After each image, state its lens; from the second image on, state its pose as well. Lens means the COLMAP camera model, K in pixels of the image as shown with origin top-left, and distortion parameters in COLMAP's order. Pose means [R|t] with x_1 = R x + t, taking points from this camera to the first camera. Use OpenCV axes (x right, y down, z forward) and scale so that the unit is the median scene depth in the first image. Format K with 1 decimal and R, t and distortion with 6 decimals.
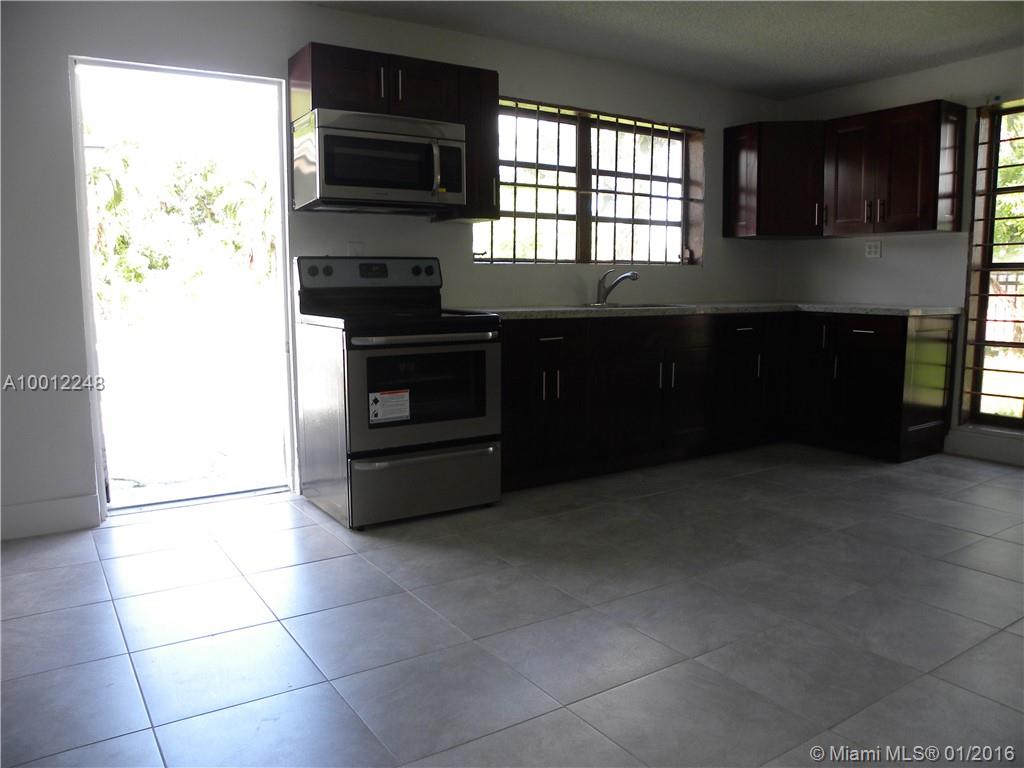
lens RADIAL K [[764.5, 0, 516.6], [0, 764.5, 388.9], [0, 0, 1]] dist [-0.150941, 0.080499]
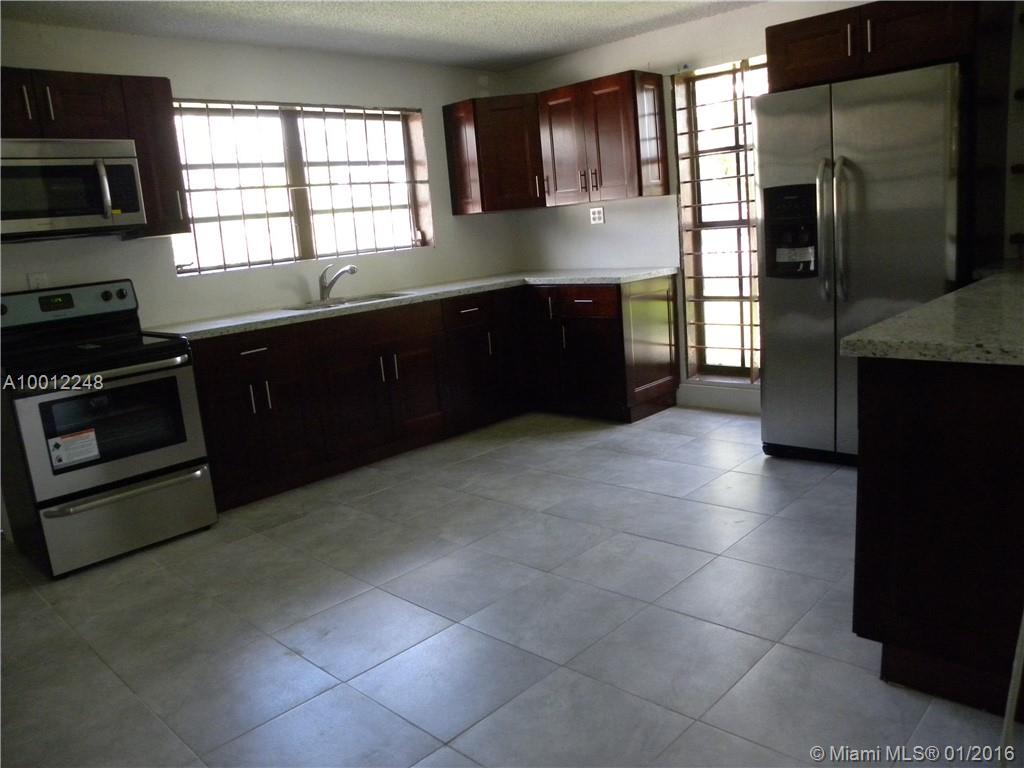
lens RADIAL K [[764.5, 0, 515.0], [0, 764.5, 389.4], [0, 0, 1]] dist [-0.150941, 0.080499]
pose [[0.971267, -0.121330, 0.204742, 0.144247], [0.108638, 0.991458, 0.072177, -0.042647], [-0.211750, -0.047860, 0.976151, -0.017993]]
